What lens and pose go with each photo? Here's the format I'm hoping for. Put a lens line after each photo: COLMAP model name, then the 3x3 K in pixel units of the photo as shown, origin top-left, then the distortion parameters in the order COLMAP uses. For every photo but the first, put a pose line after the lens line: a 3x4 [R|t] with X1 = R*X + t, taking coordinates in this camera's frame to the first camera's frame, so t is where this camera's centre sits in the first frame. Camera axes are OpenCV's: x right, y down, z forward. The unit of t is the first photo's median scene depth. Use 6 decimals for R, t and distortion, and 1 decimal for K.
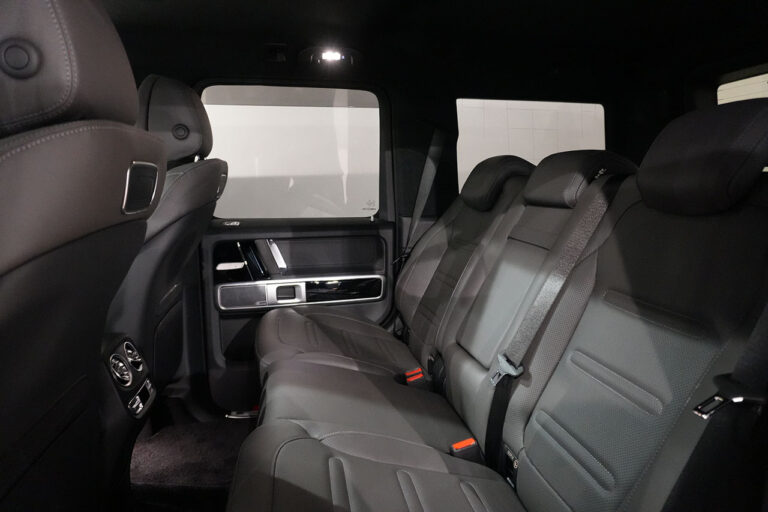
lens RADIAL K [[525.3, 0, 384.3], [0, 525.3, 258.8], [0, 0, 1]] dist [-0.036163, 0.023465]
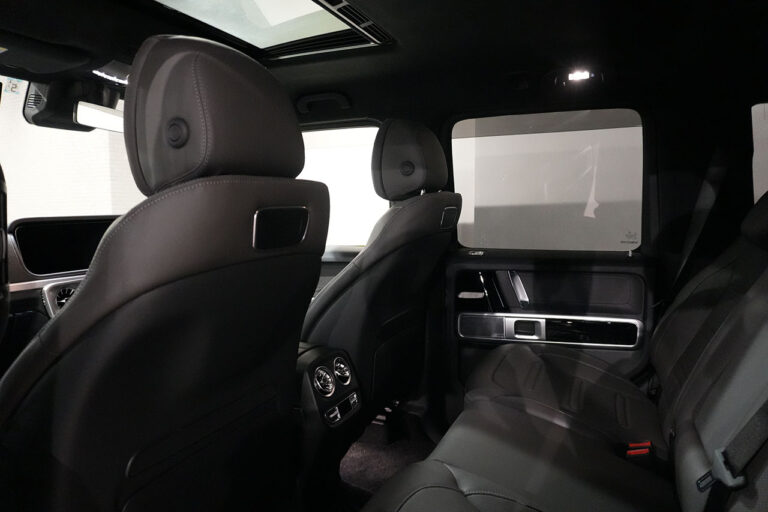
lens RADIAL K [[525.3, 0, 384.8], [0, 525.3, 252.8], [0, 0, 1]] dist [-0.036163, 0.023465]
pose [[0.817333, 0.039378, -0.574819, 0.149997], [-0.070795, 0.996966, -0.032365, -0.022966], [0.571800, 0.067147, 0.817640, 0.072675]]
